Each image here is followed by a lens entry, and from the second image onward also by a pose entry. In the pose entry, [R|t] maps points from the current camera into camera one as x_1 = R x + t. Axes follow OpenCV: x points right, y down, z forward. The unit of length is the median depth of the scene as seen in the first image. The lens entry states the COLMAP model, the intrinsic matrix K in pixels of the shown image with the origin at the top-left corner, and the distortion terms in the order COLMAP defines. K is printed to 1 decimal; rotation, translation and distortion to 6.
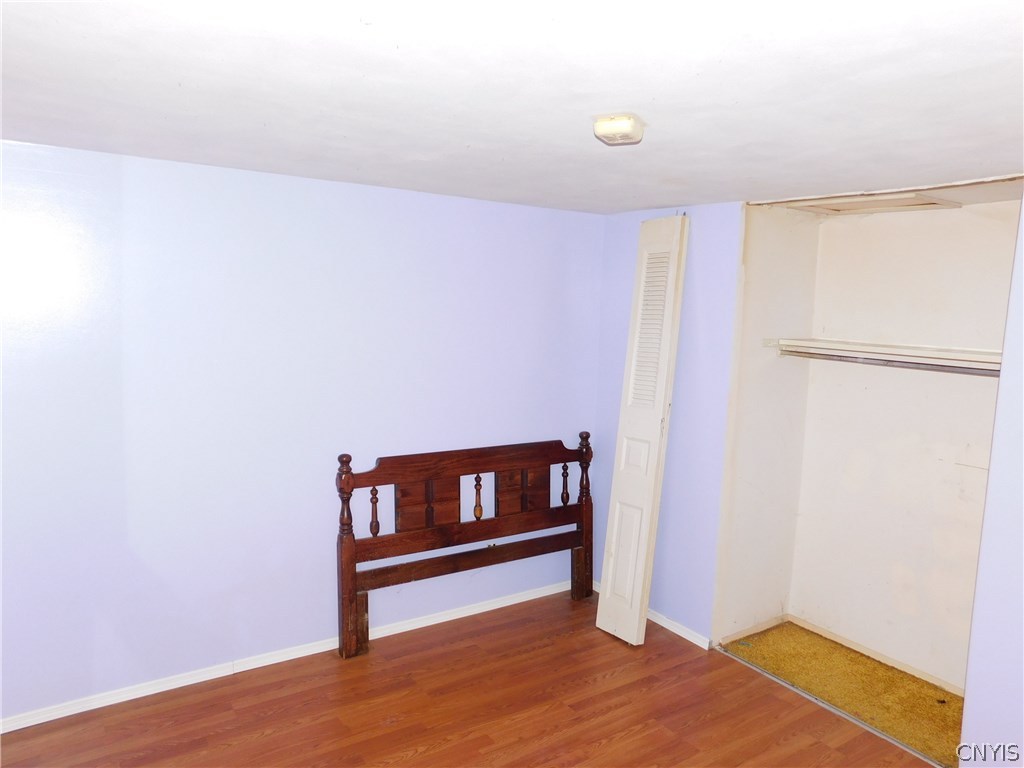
lens RADIAL K [[707.3, 0, 512.0], [0, 707.3, 384.0], [0, 0, 1]] dist [-0.073163, 0.090765]
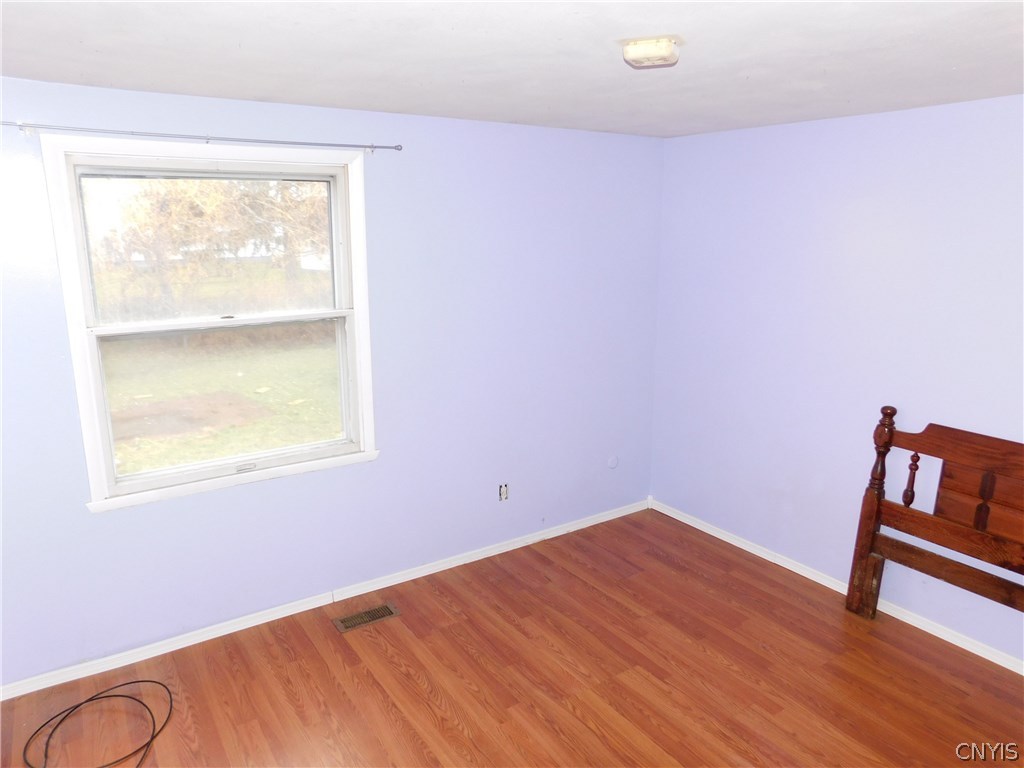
lens RADIAL K [[707.3, 0, 512.0], [0, 707.3, 384.0], [0, 0, 1]] dist [-0.073163, 0.090765]
pose [[-0.000539, 0.185240, -0.982693, 0.657808], [-0.110177, 0.976700, 0.184170, -0.044954], [0.993912, 0.108369, 0.019883, 0.469504]]
